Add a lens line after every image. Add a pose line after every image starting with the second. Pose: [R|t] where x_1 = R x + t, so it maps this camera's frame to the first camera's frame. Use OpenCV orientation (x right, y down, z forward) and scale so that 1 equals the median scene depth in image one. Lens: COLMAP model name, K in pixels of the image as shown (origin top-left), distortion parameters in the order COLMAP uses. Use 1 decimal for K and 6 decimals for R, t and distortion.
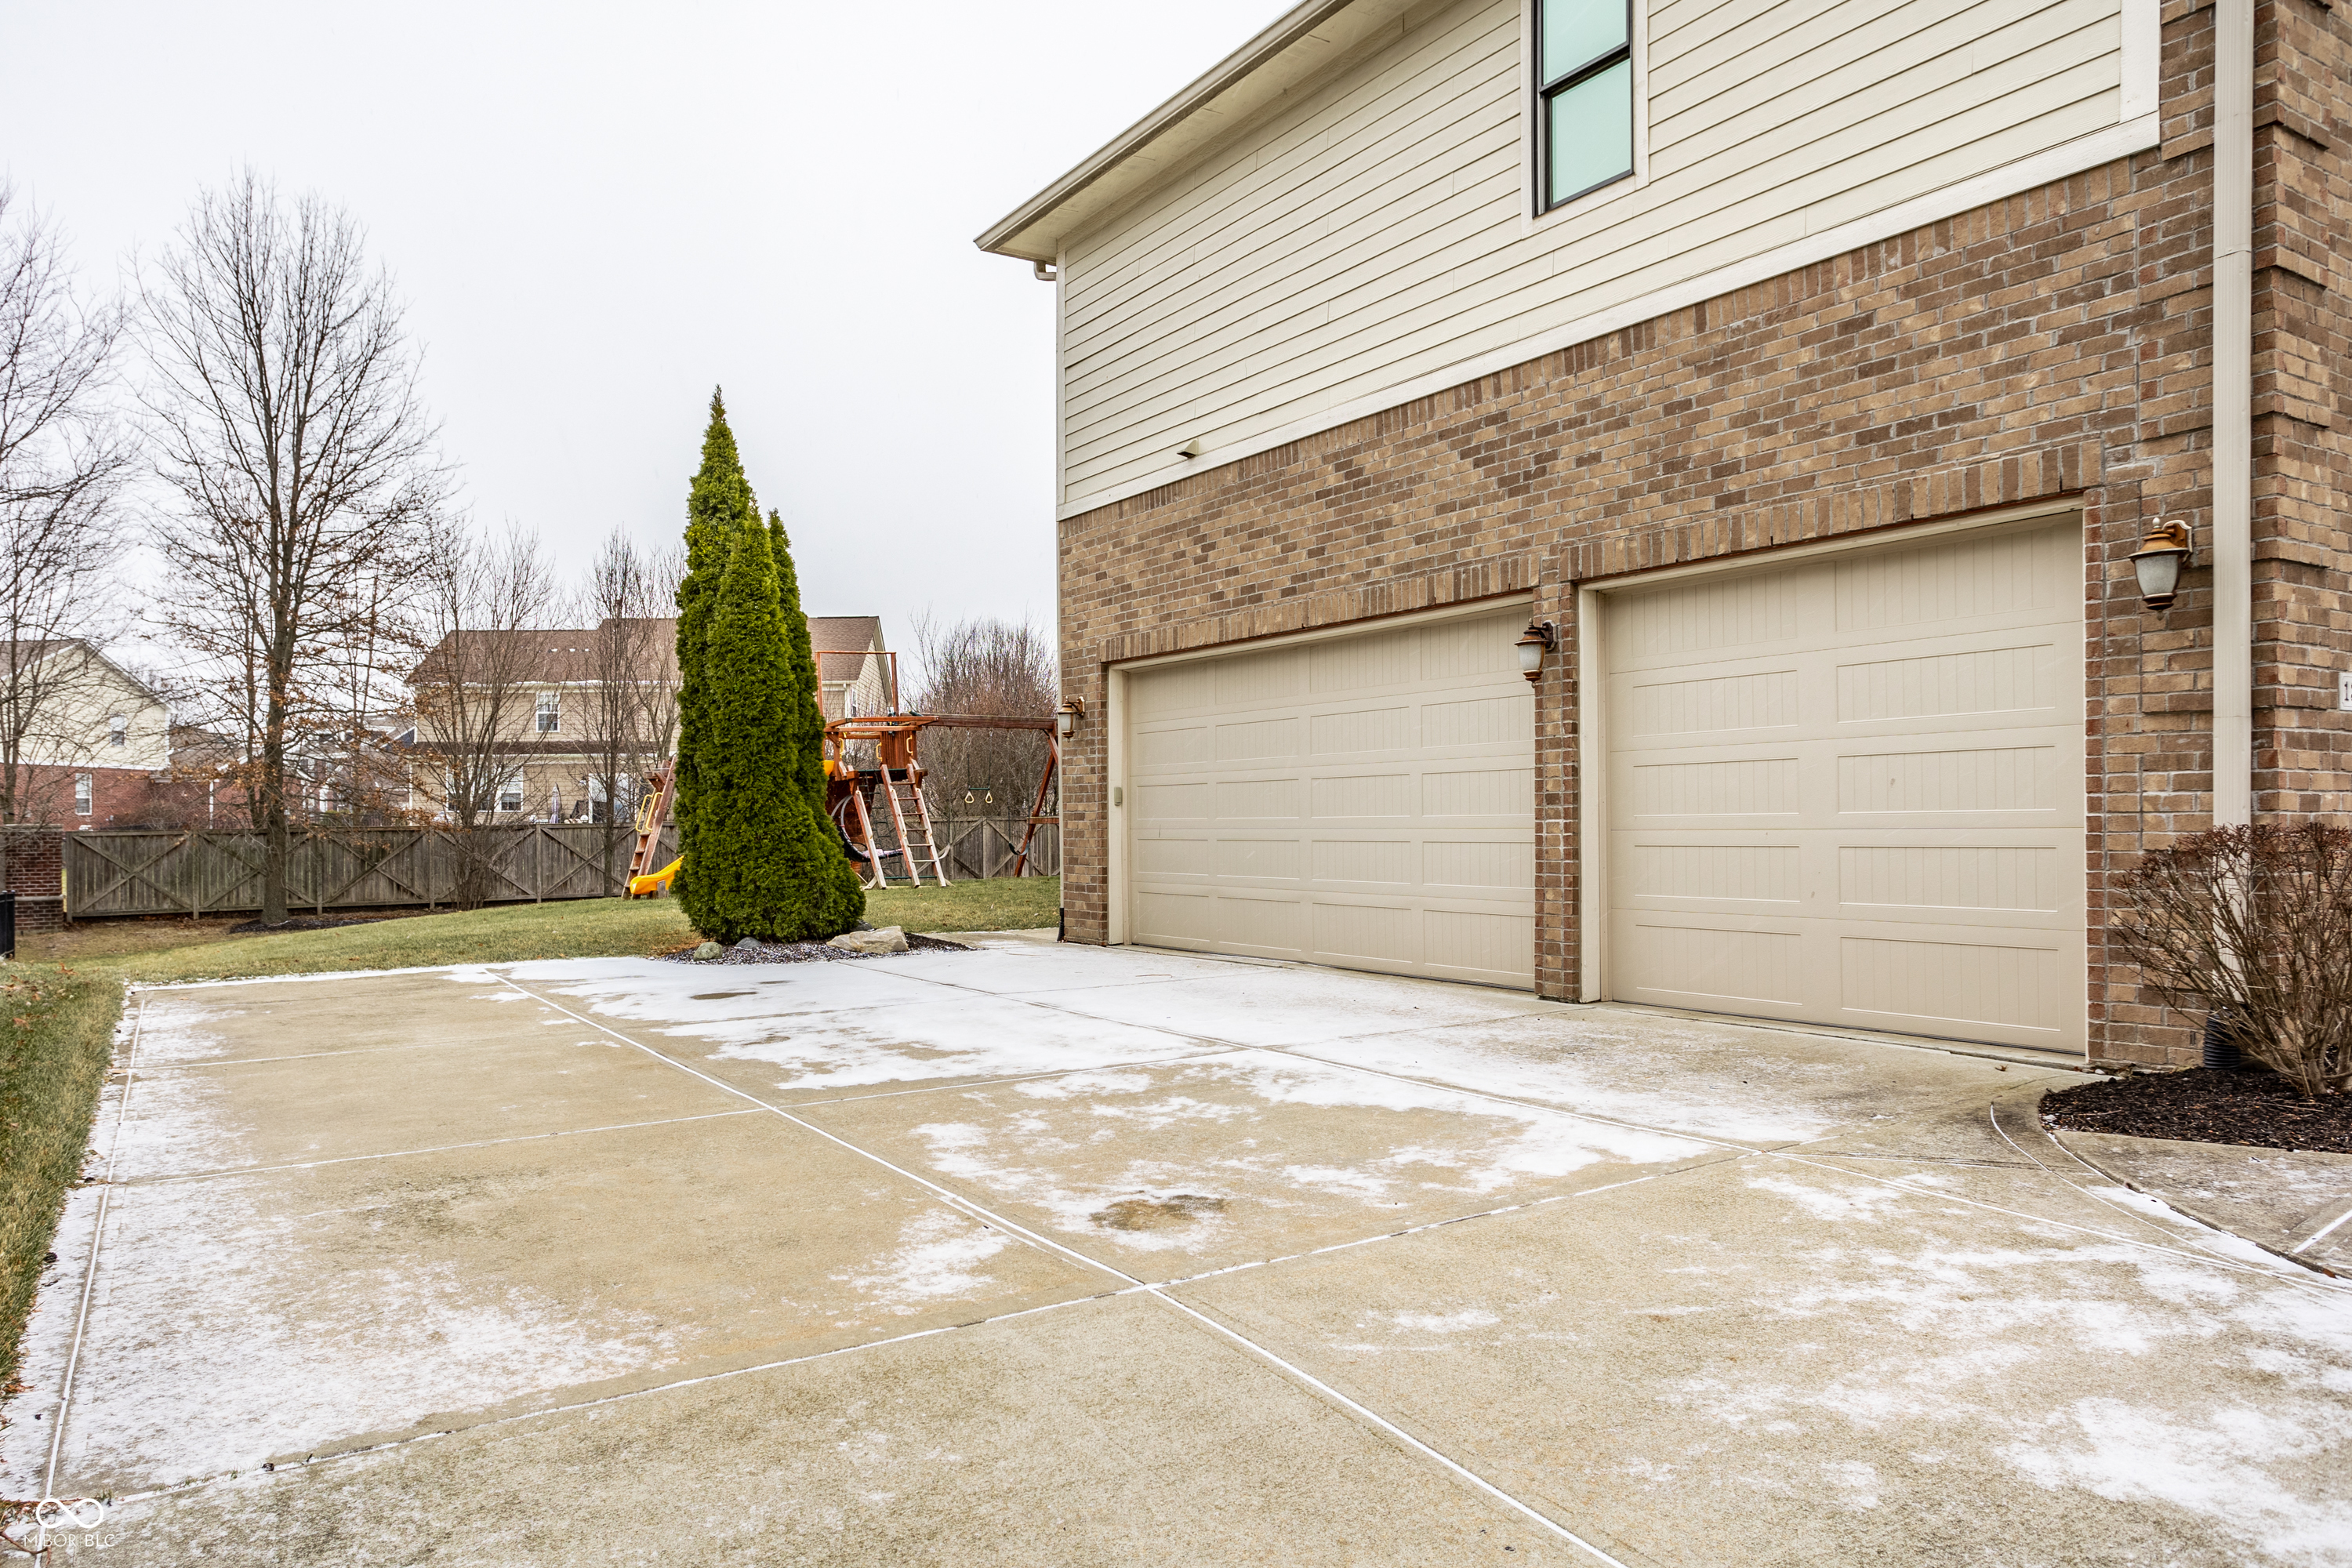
lens RADIAL K [[1572.9, 0, 1174.1], [0, 1572.9, 789.1], [0, 0, 1]] dist [-0.009576, -0.002305]
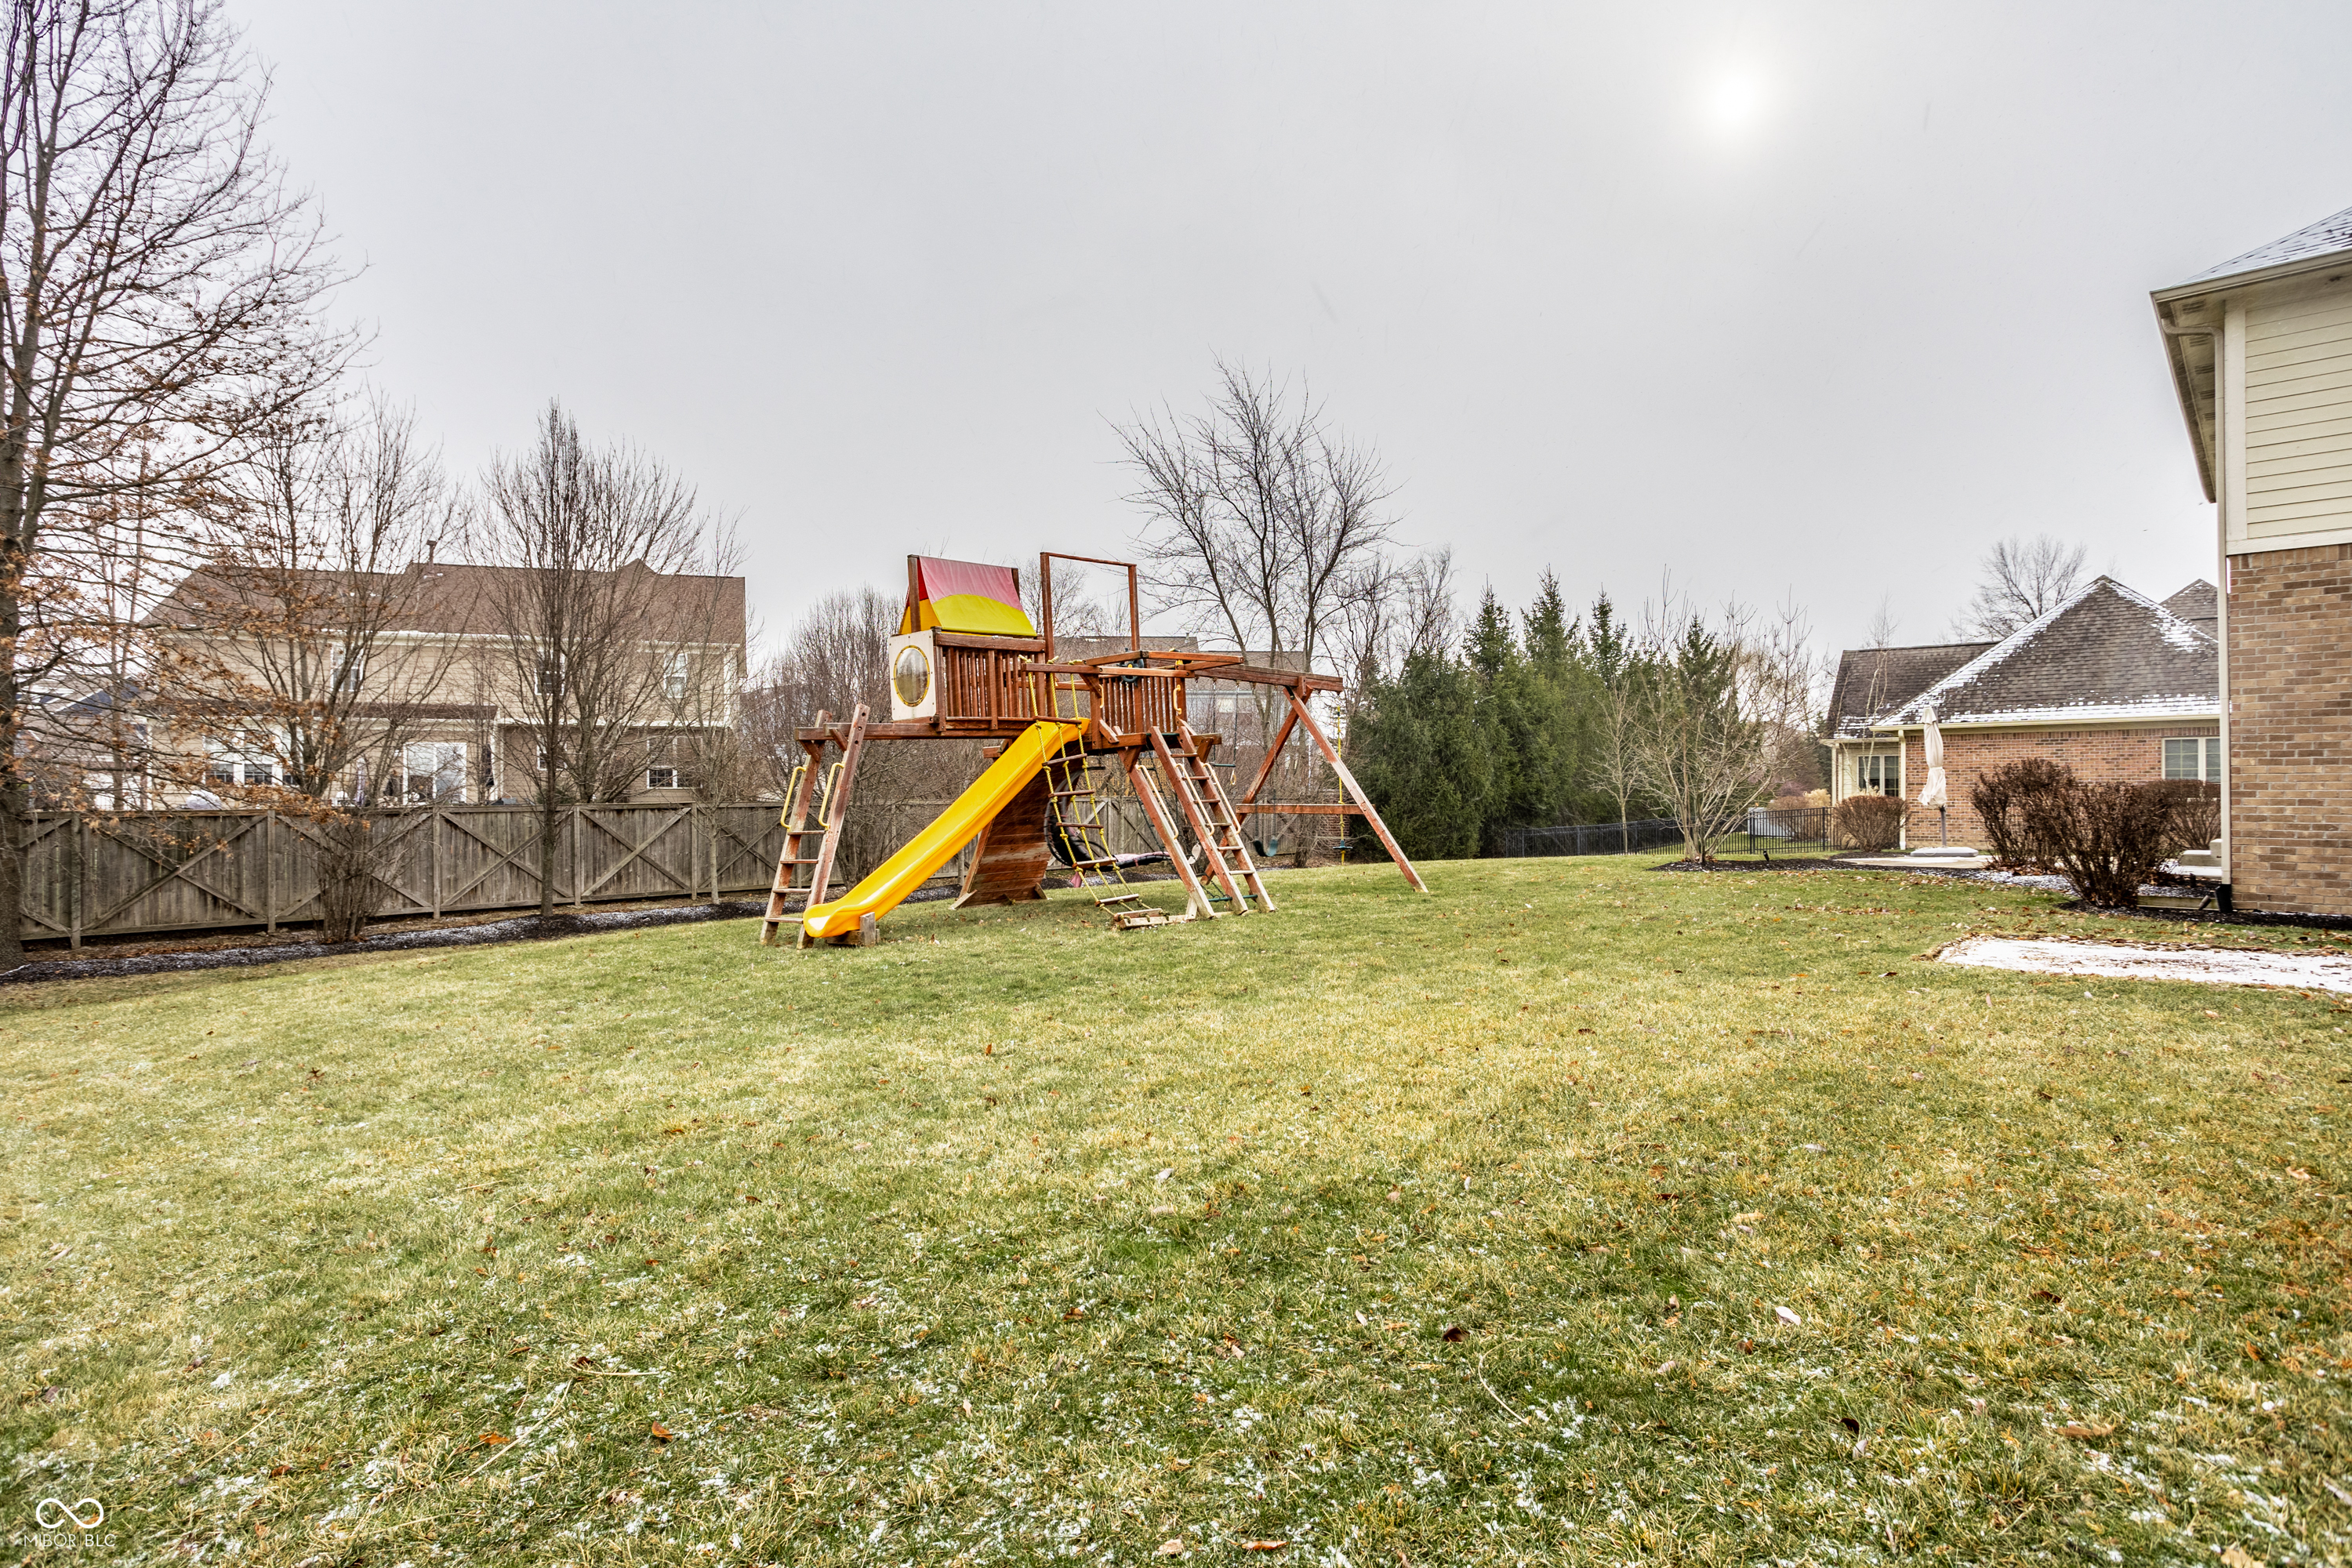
lens RADIAL K [[1256.1, 0, 1179.6], [0, 1256.1, 789.6], [0, 0, 1]] dist [0.006864, 0.002150]
pose [[0.965221, 0.006718, 0.261348, -0.245338], [-0.010142, 0.999879, 0.011755, 0.004034], [-0.261237, -0.013997, 0.965173, 0.383251]]
